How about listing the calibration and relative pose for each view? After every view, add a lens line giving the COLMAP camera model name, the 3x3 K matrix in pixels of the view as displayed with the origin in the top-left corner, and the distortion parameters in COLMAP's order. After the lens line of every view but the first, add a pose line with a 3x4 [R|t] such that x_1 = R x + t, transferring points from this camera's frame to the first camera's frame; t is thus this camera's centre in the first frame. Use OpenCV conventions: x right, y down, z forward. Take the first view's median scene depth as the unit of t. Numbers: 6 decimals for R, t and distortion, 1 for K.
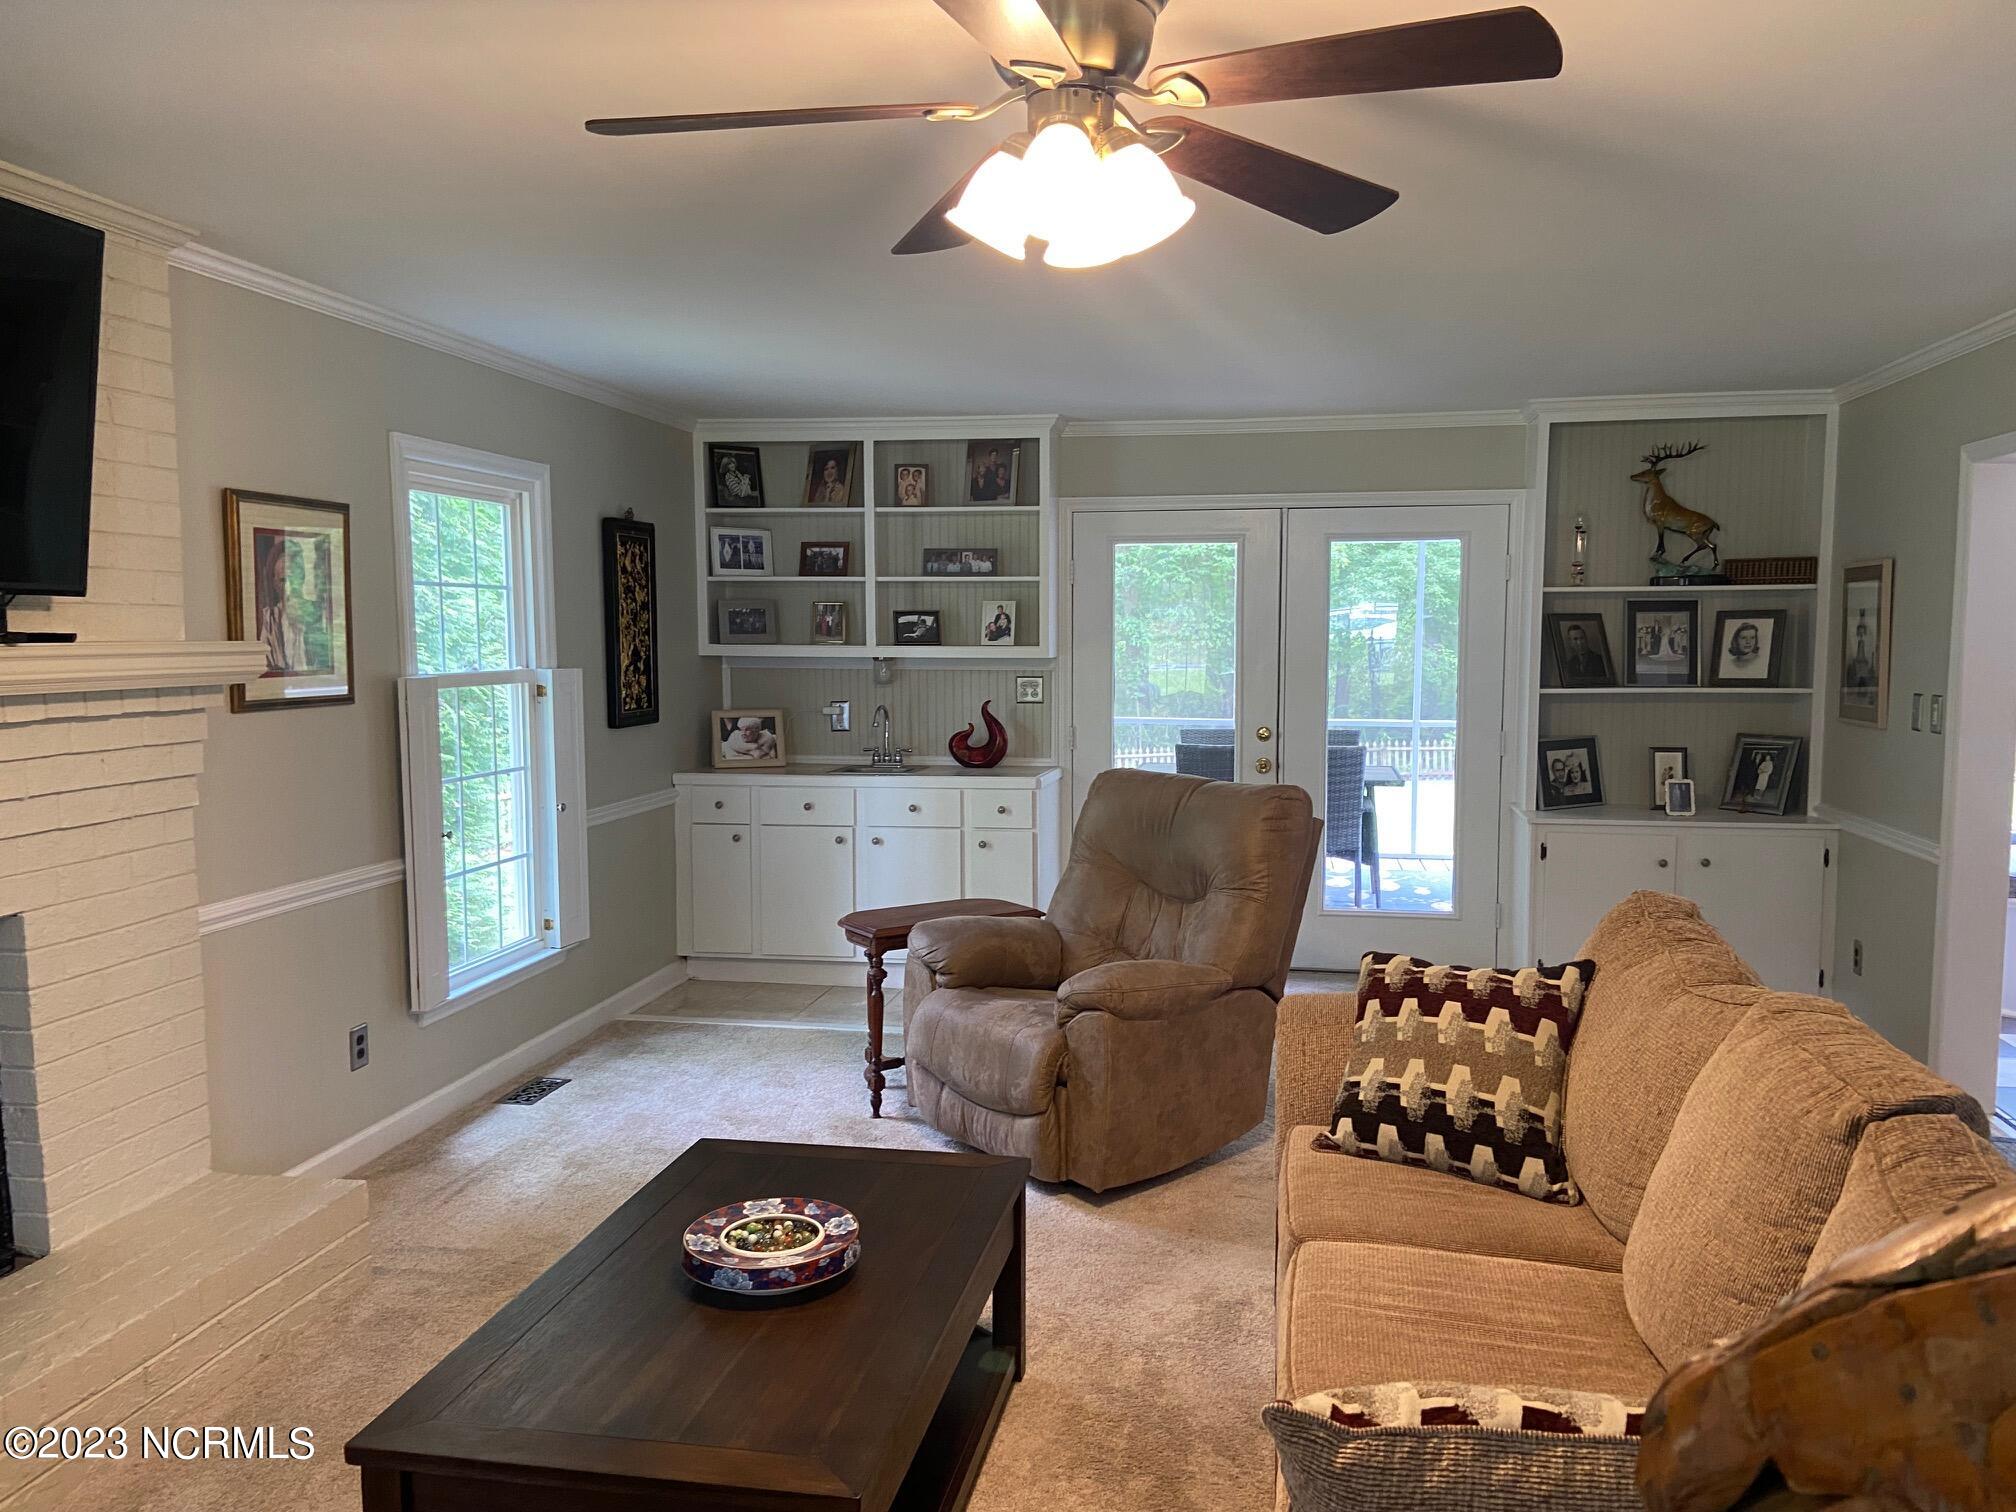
lens RADIAL K [[1520.3, 0, 1007.0], [0, 1520.3, 765.0], [0, 0, 1]] dist [0.097085, -0.116225]
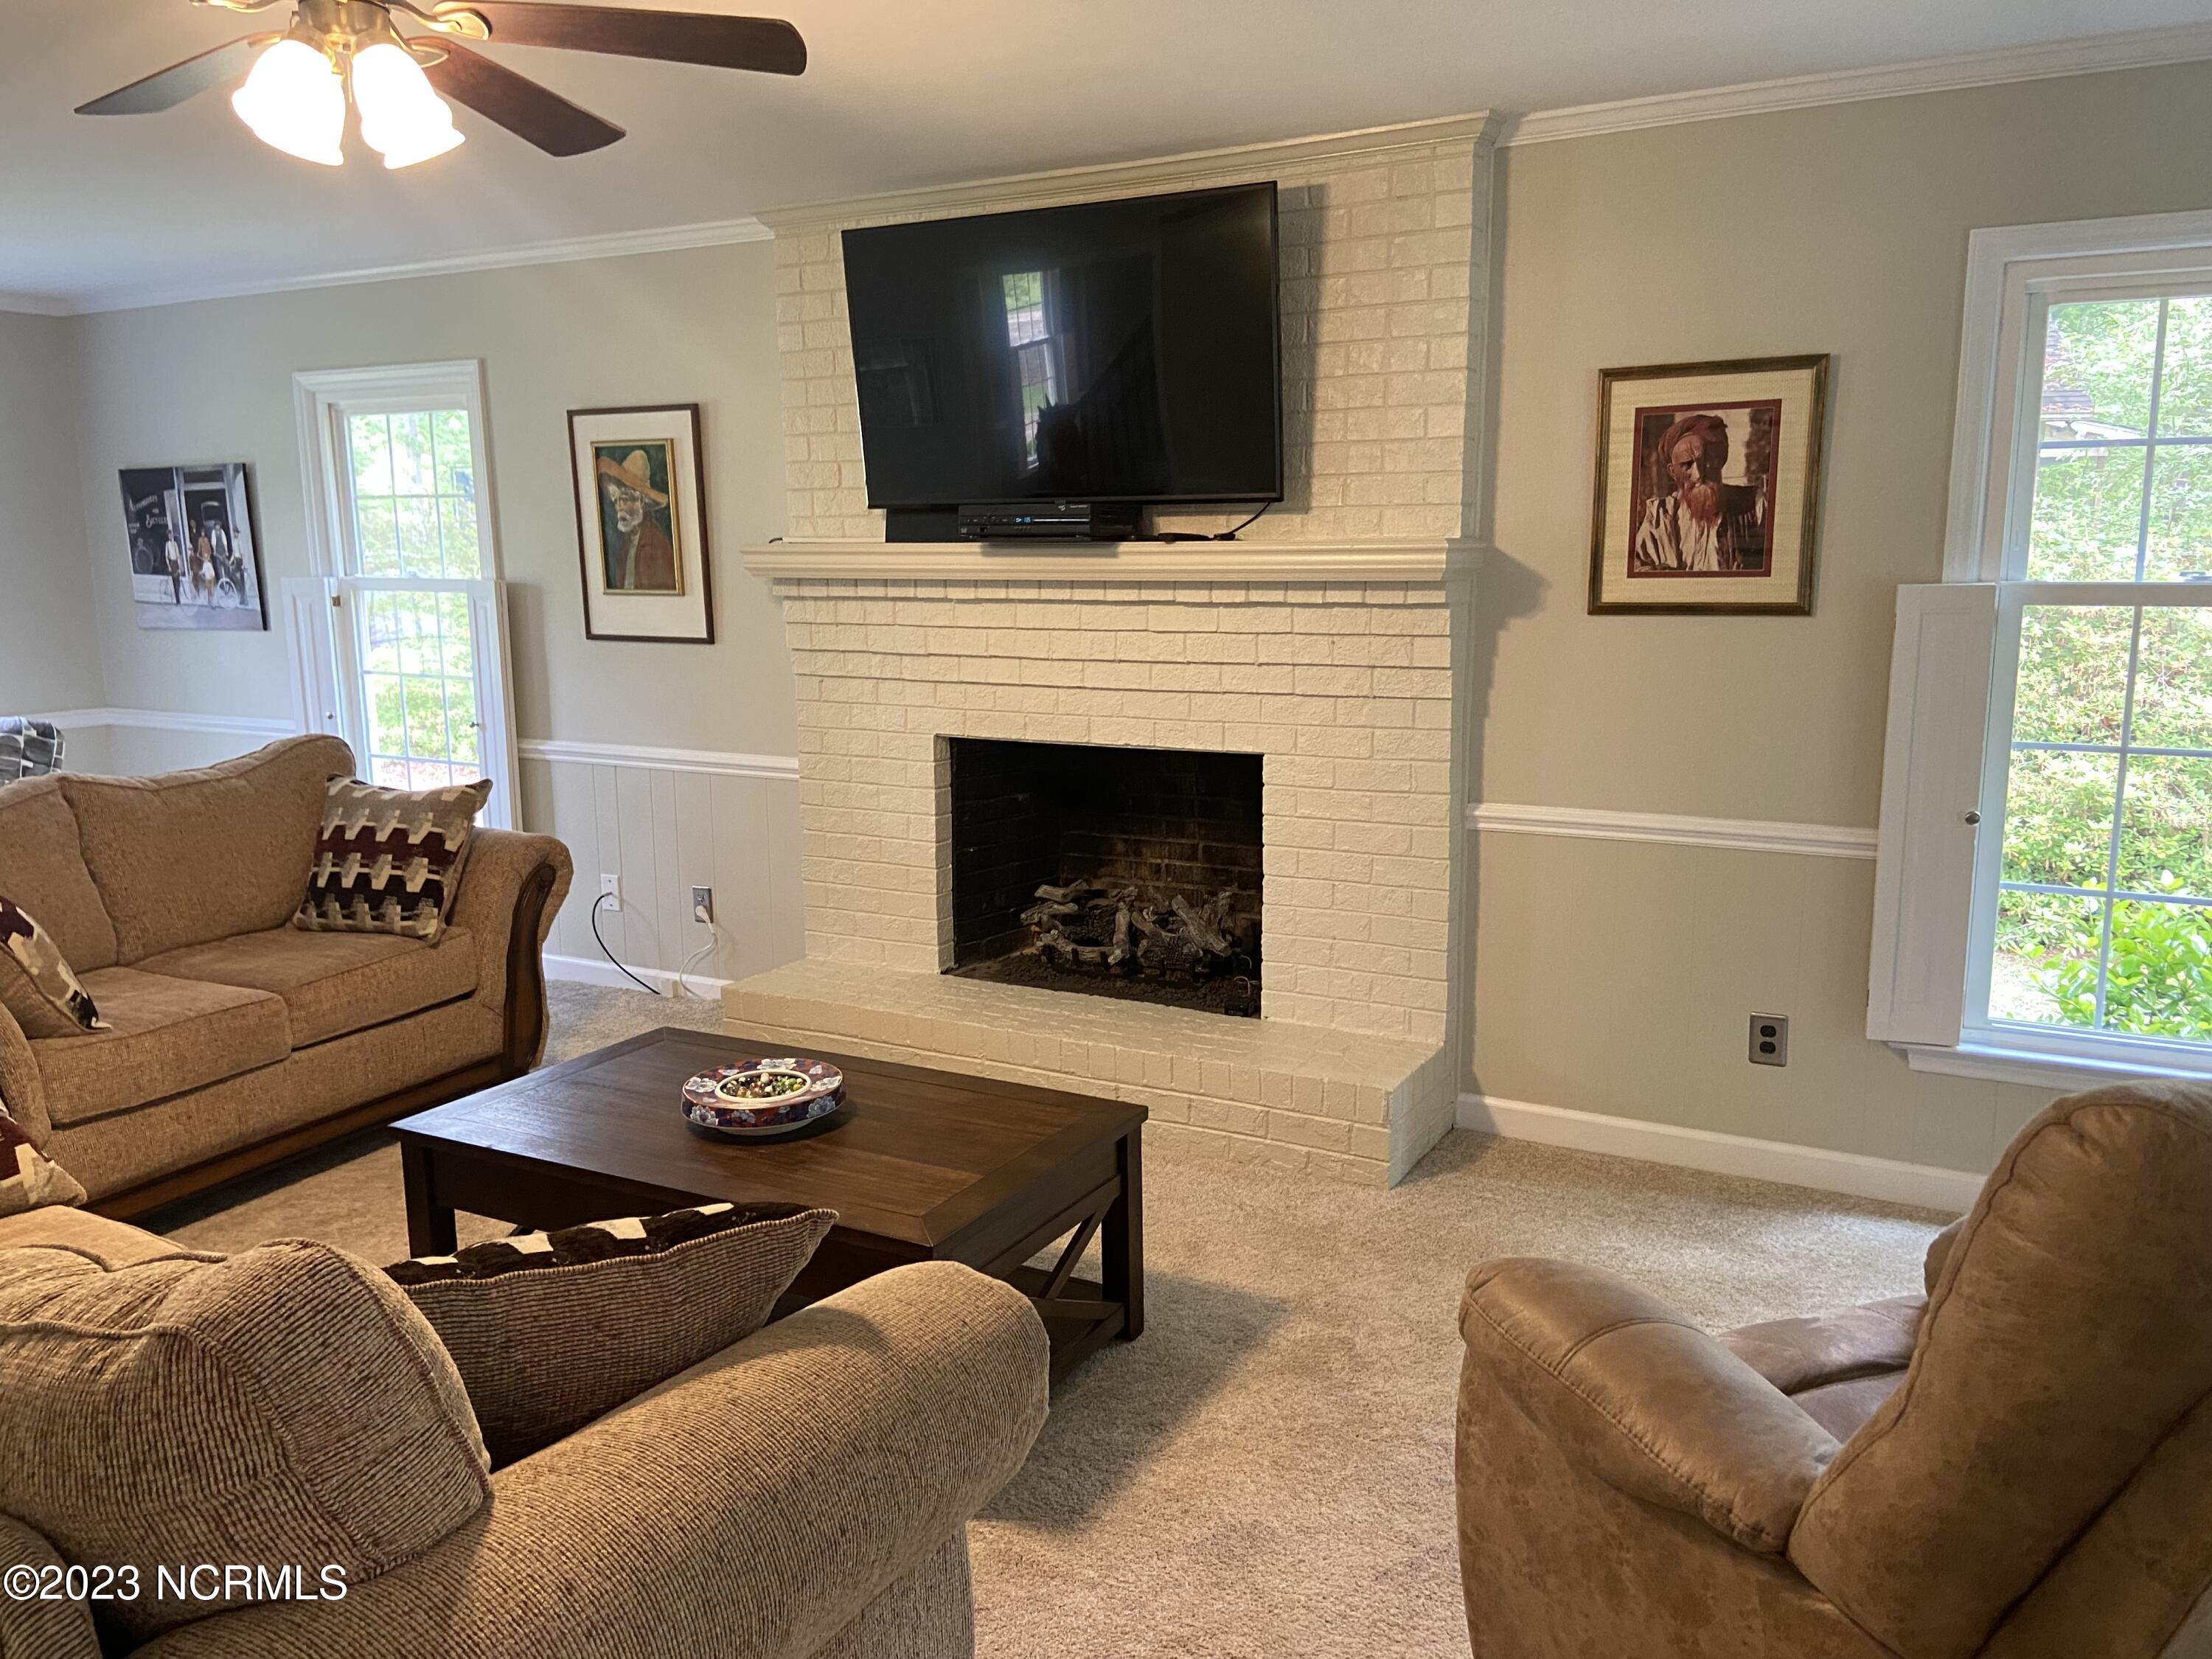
lens RADIAL K [[1668.1, 0, 1104.4], [0, 1668.1, 821.4], [0, 0, 1]] dist [0.097085, -0.116225]
pose [[-0.320886, 0.180170, -0.929823, 0.550429], [-0.064998, 0.975236, 0.211401, -0.104691], [0.944885, 0.128273, -0.301229, 1.013110]]
